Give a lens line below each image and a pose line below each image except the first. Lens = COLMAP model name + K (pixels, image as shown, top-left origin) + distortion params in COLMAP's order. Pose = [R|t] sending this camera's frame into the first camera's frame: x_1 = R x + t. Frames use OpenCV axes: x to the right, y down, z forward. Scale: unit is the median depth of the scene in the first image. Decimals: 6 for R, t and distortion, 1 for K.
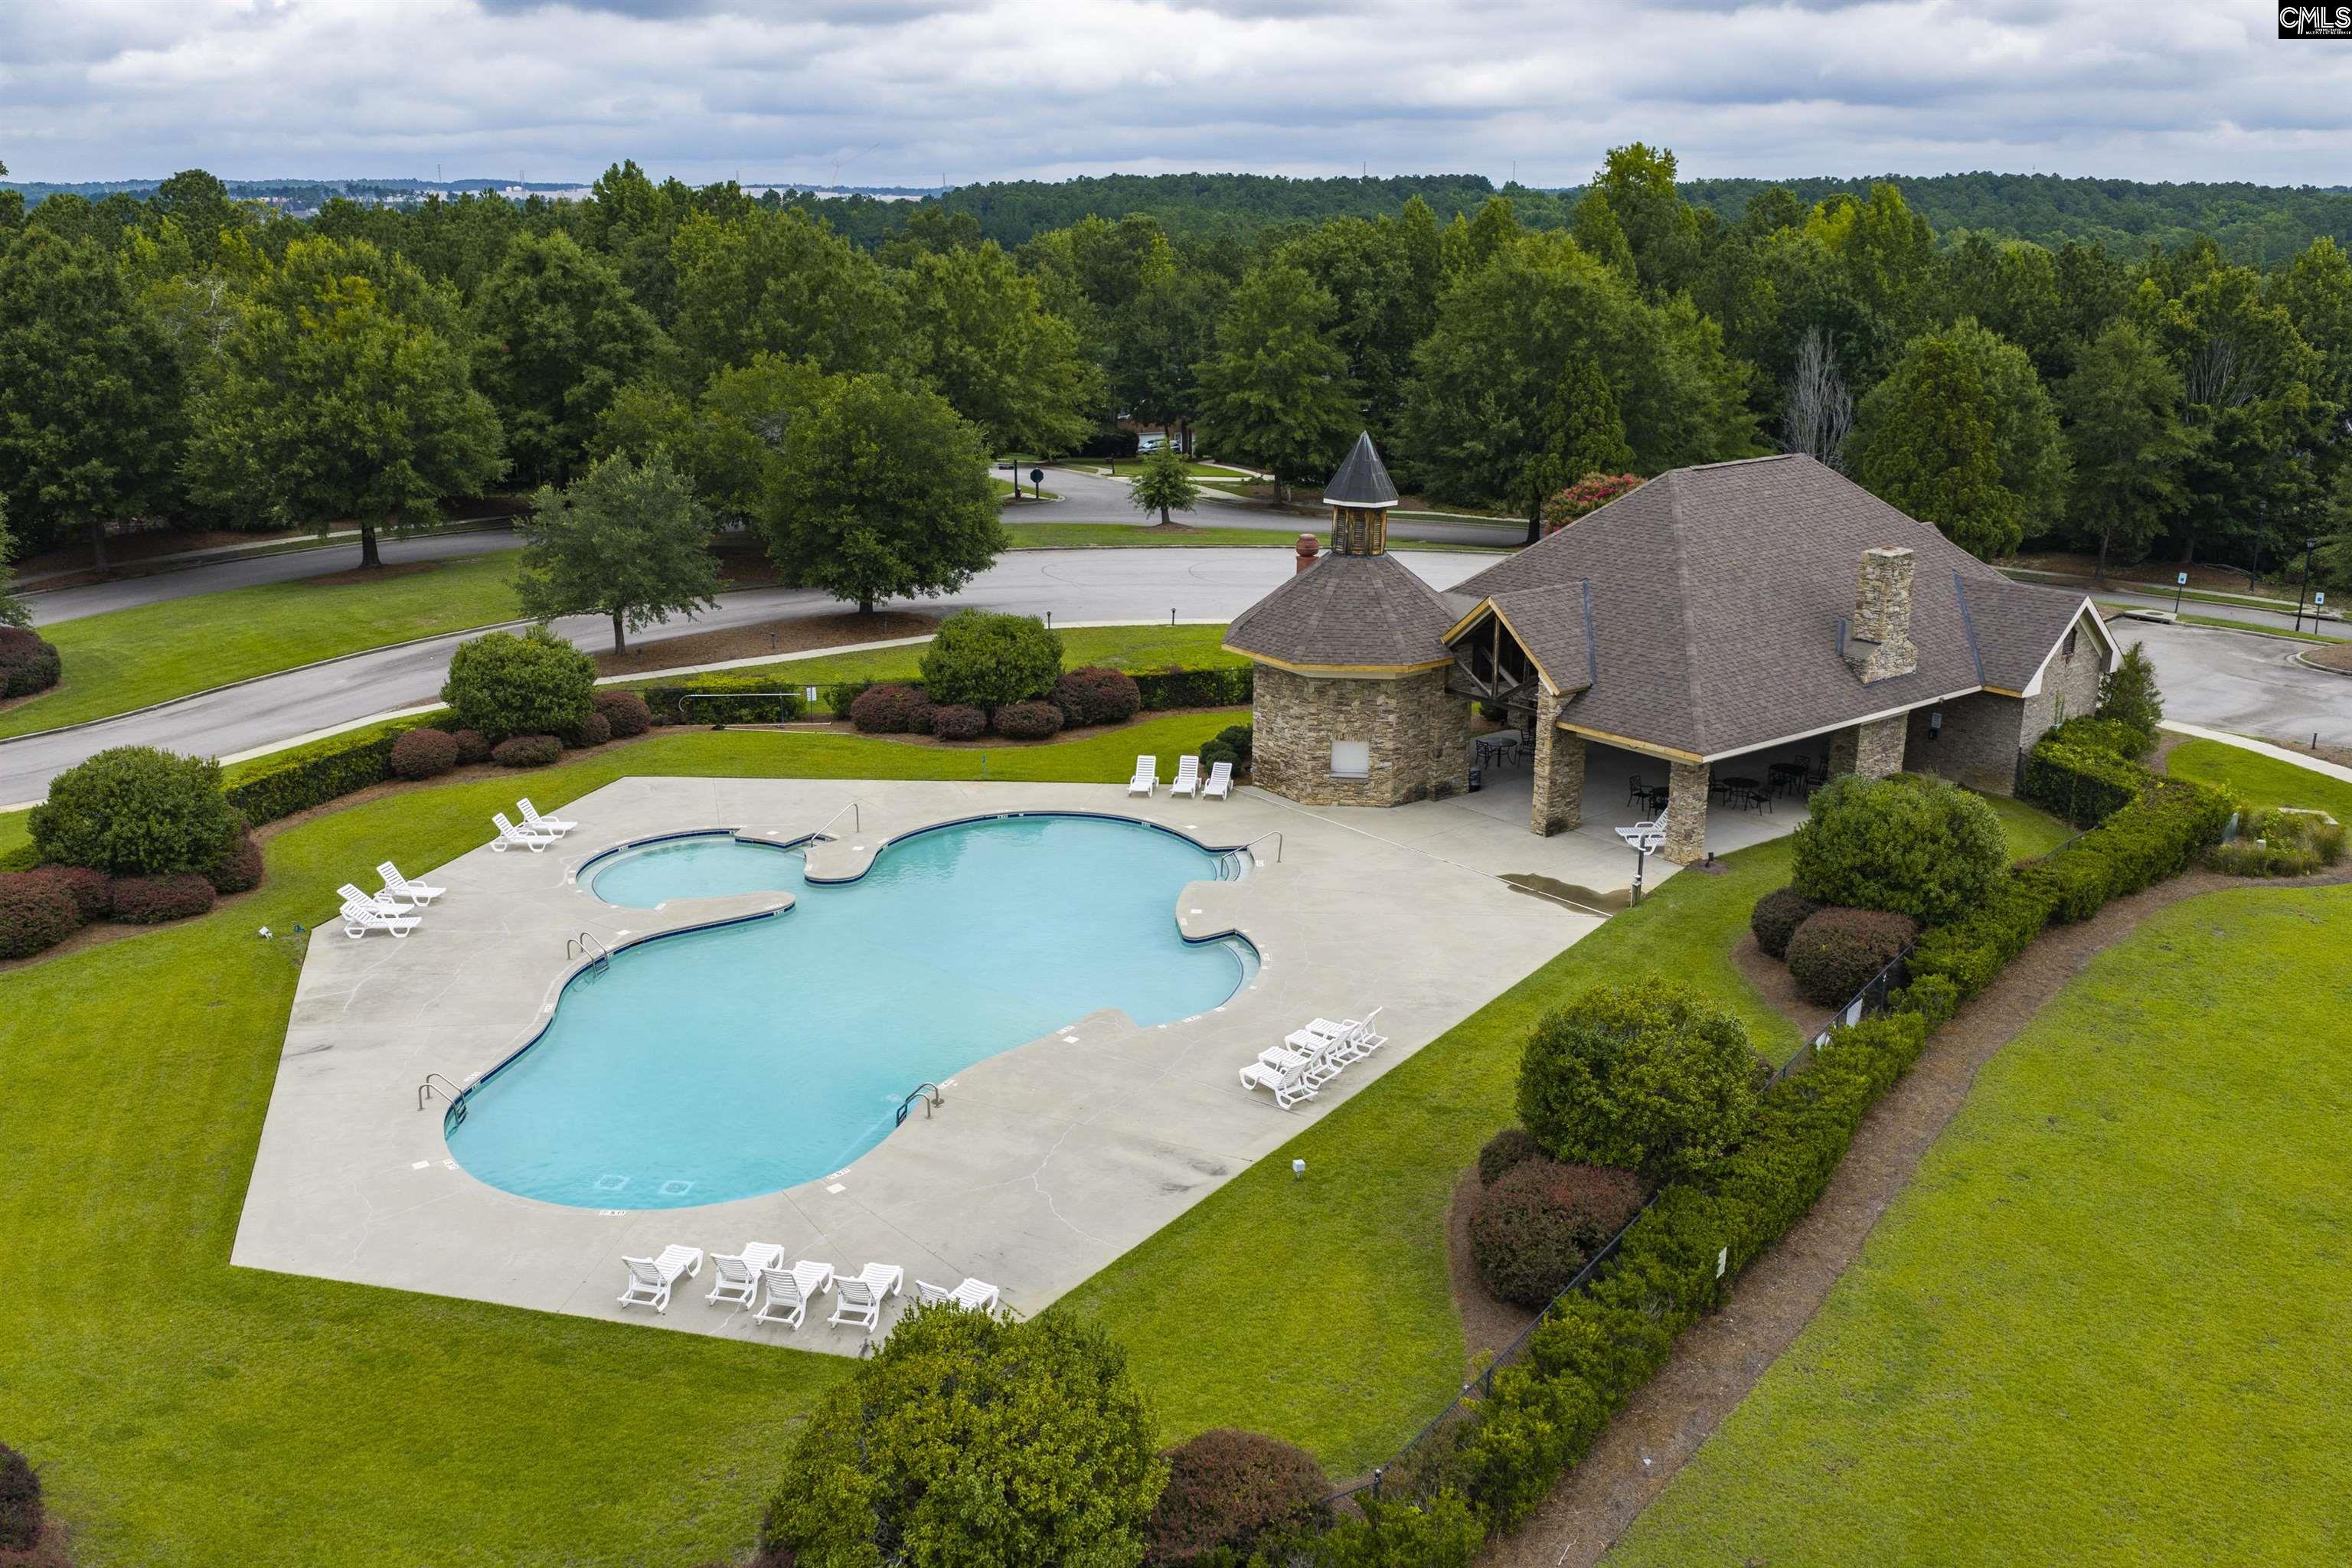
lens RADIAL K [[1924.4, 0, 1172.7], [0, 1924.4, 810.3], [0, 0, 1]] dist [0.034556, -0.064985]
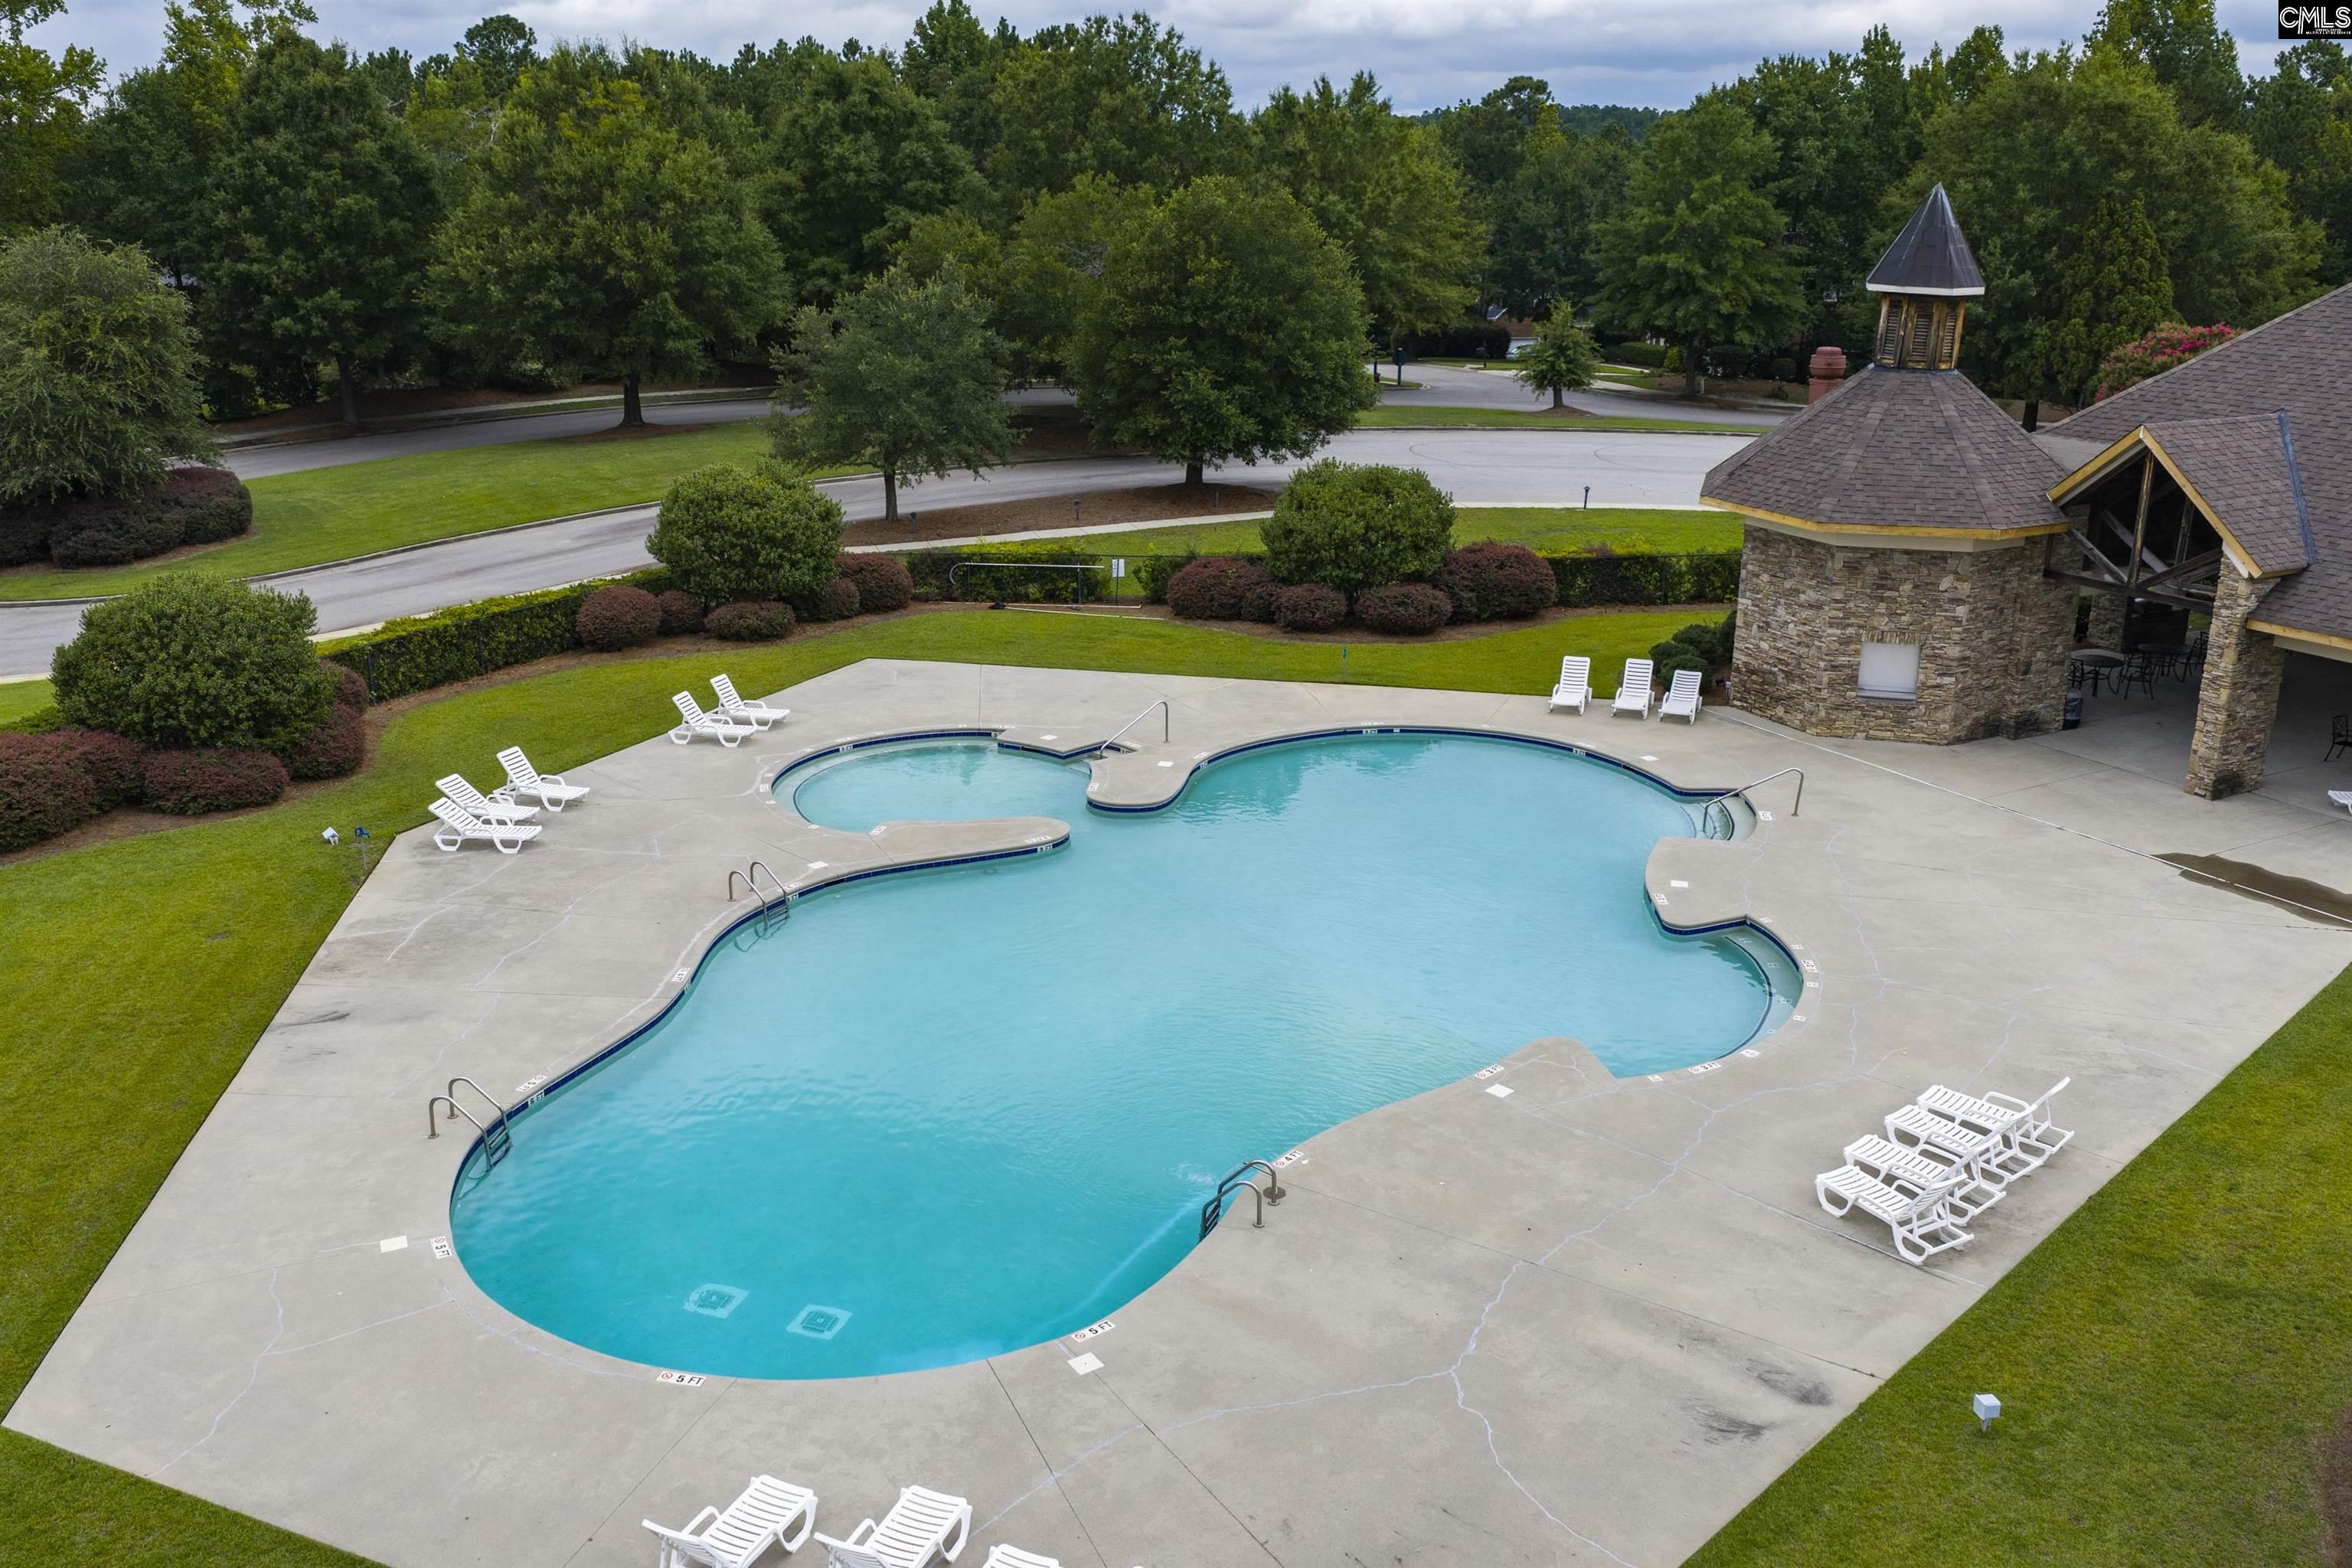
lens RADIAL K [[1924.4, 0, 1172.7], [0, 1924.4, 810.3], [0, 0, 1]] dist [0.034556, -0.064985]
pose [[0.985323, 0.052864, -0.162307, -0.038138], [-0.048909, 0.998403, 0.028272, 0.013671], [0.163542, -0.019919, 0.986335, 0.255495]]
